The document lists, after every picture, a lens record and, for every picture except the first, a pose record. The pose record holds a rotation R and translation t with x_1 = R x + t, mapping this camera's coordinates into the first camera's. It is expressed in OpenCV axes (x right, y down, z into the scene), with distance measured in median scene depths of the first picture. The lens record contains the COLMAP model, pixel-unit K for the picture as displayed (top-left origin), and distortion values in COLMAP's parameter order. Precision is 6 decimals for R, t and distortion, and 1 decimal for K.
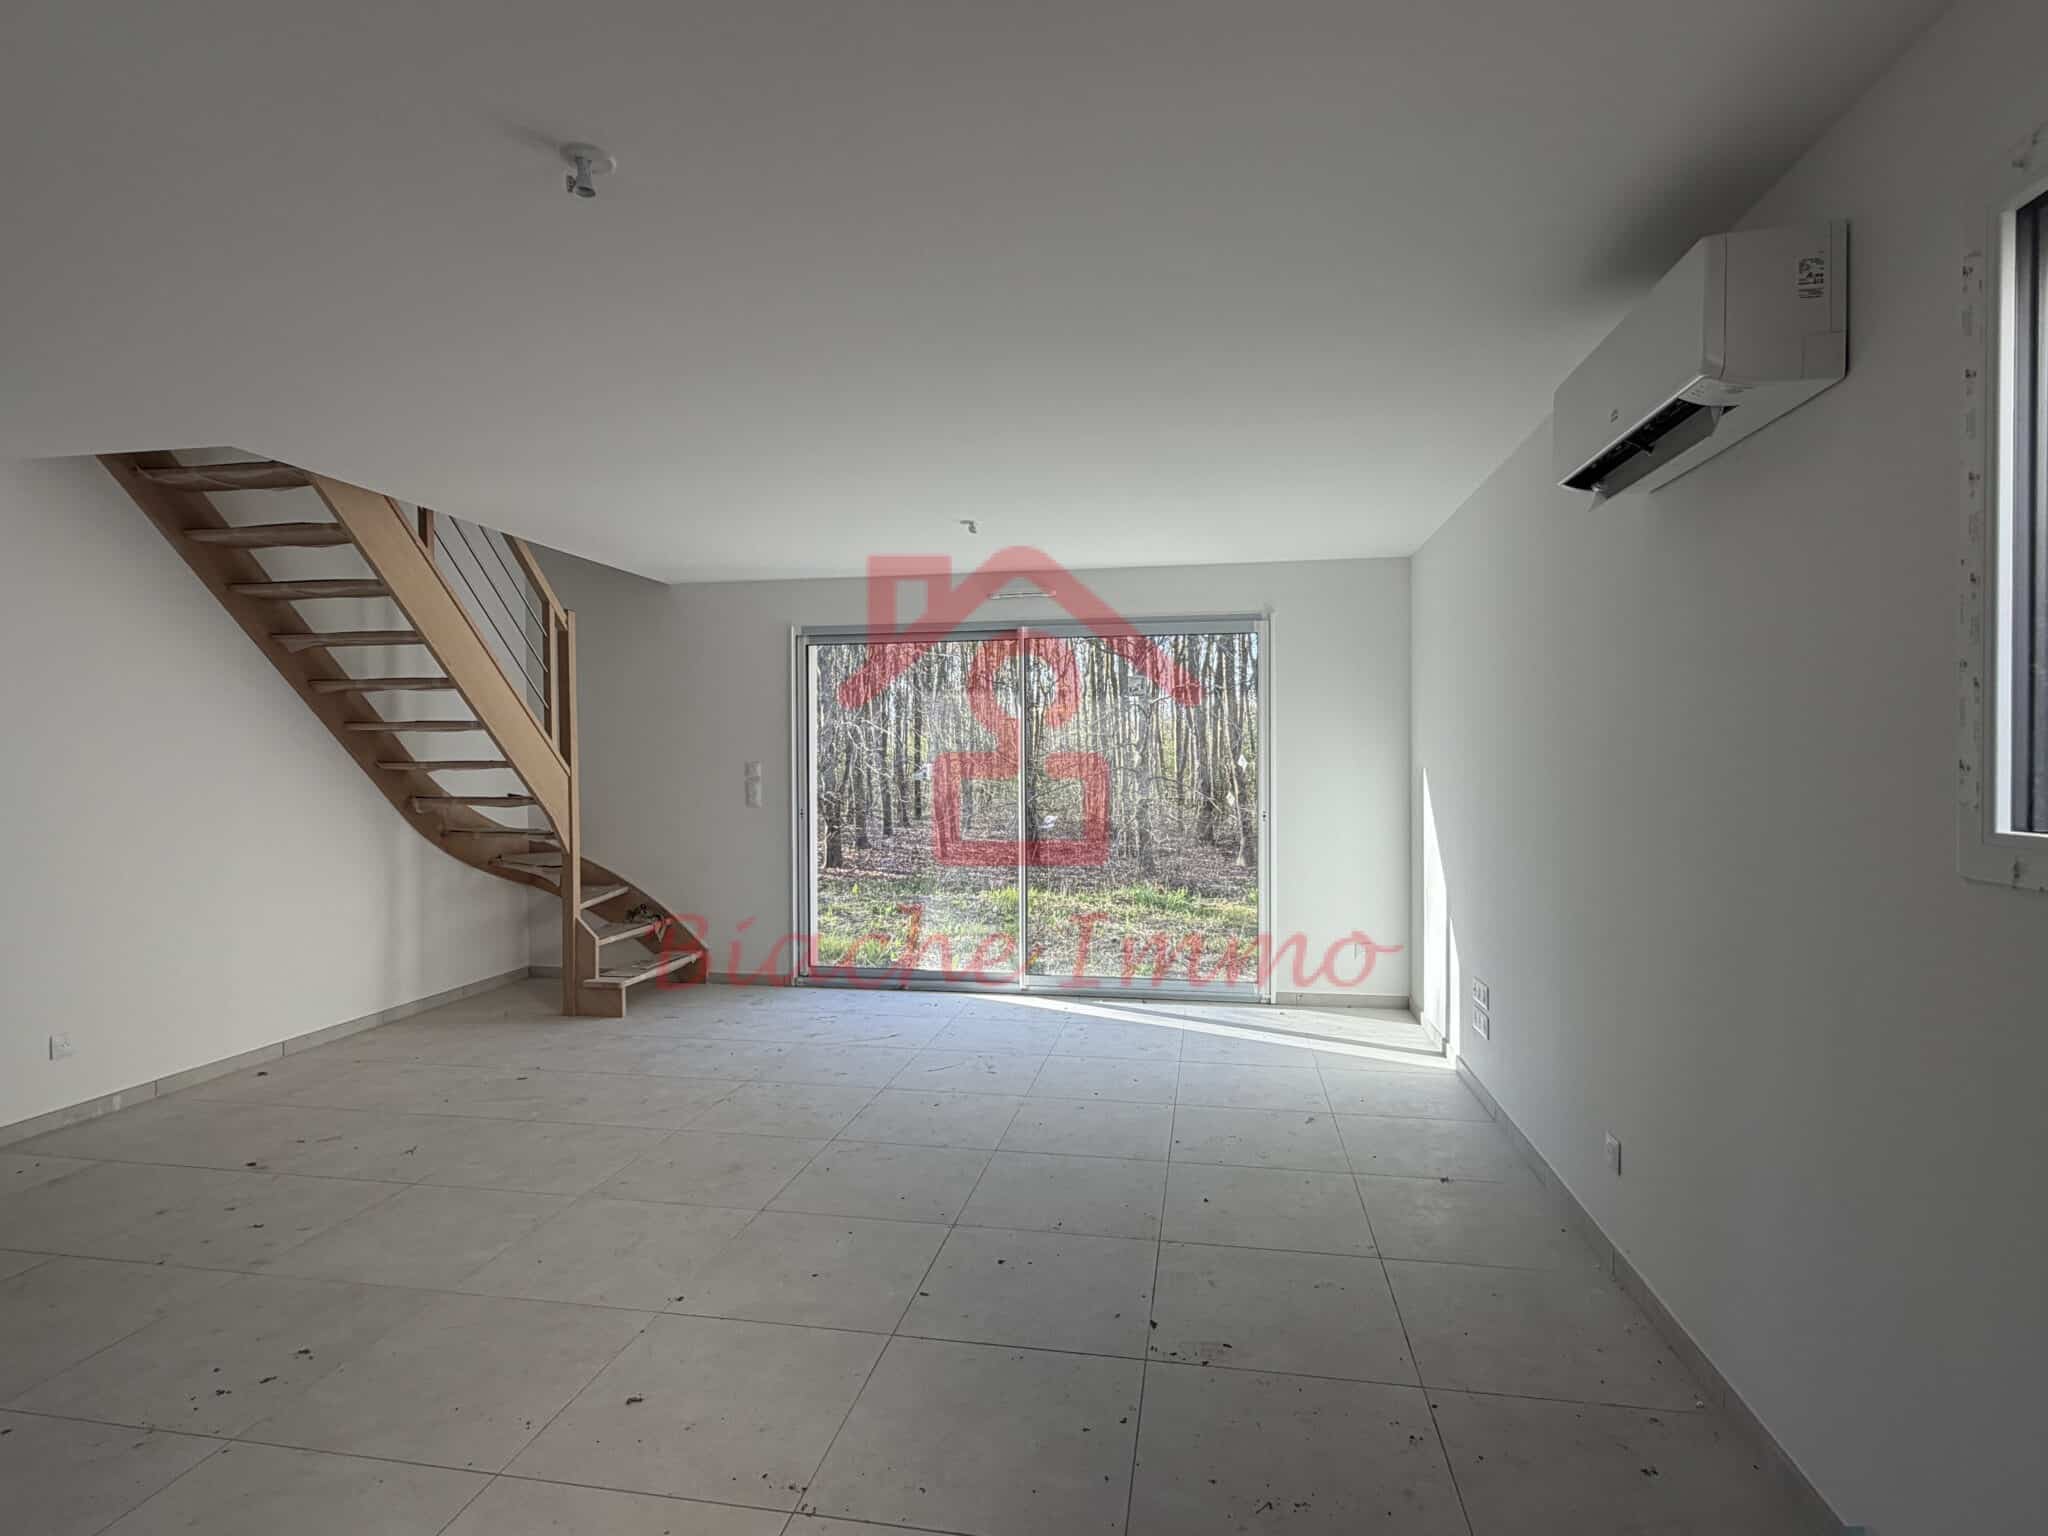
lens RADIAL K [[1057.1, 0, 1015.4], [0, 1057.1, 766.2], [0, 0, 1]] dist [0.004192, 0.000571]
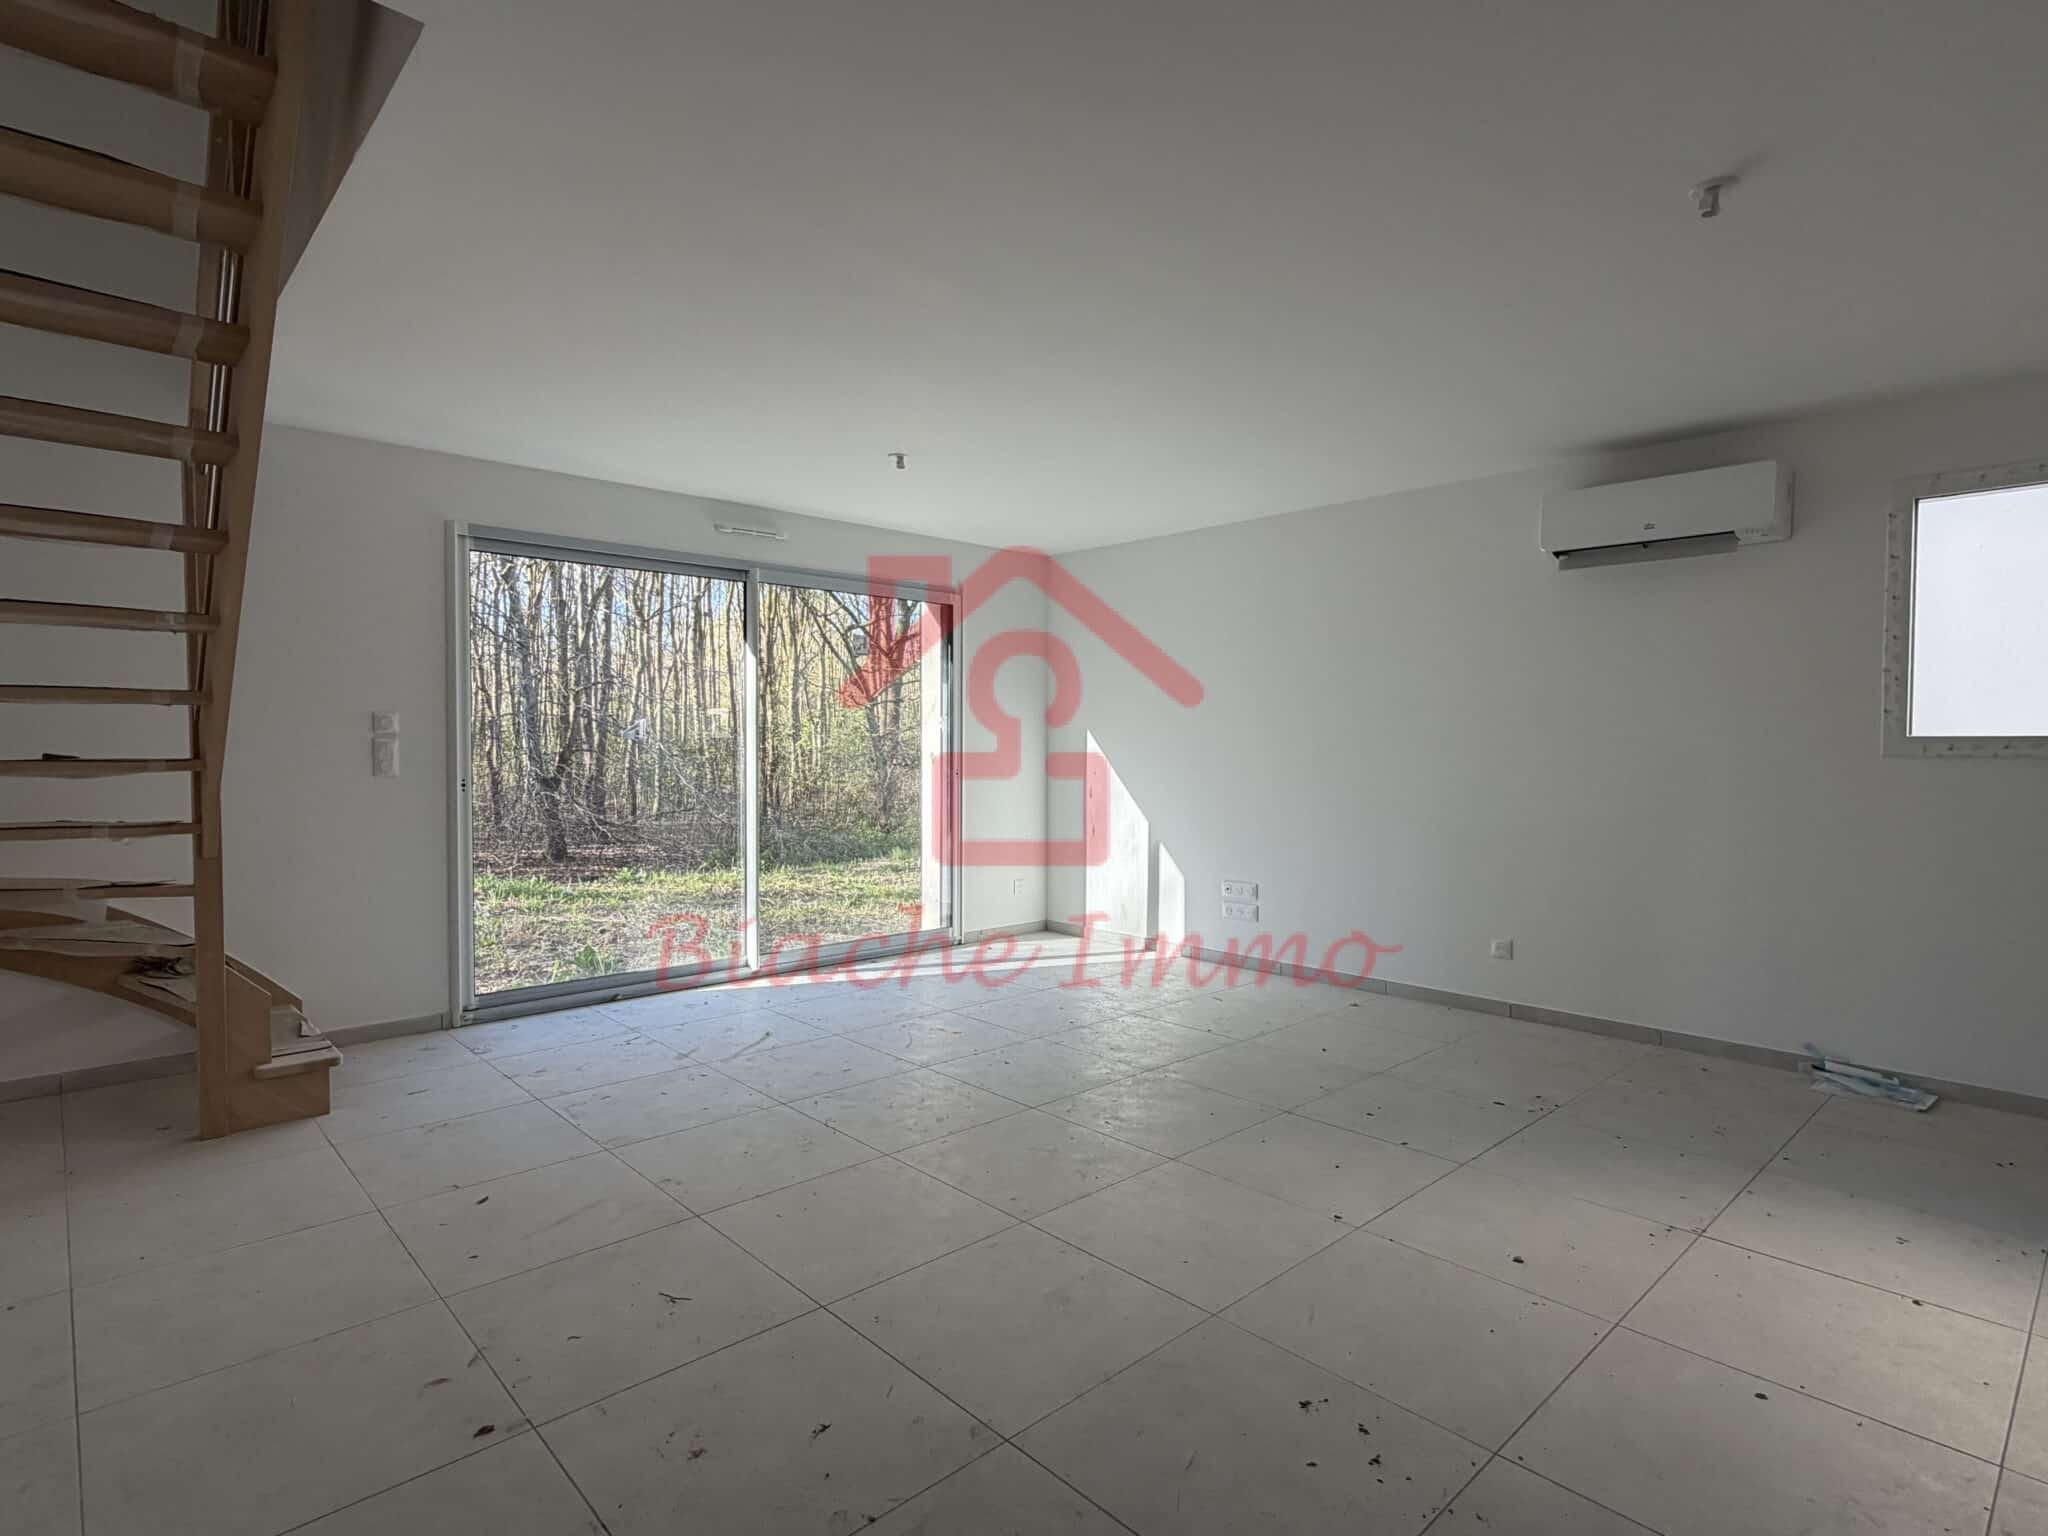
lens RADIAL K [[1057.1, 0, 1015.7], [0, 1057.1, 767.7], [0, 0, 1]] dist [0.004192, 0.000571]
pose [[0.597498, -0.011105, 0.801793, -0.580220], [0.001578, 0.999918, 0.012673, 0.025647], [-0.801869, -0.006307, 0.597467, 0.285122]]
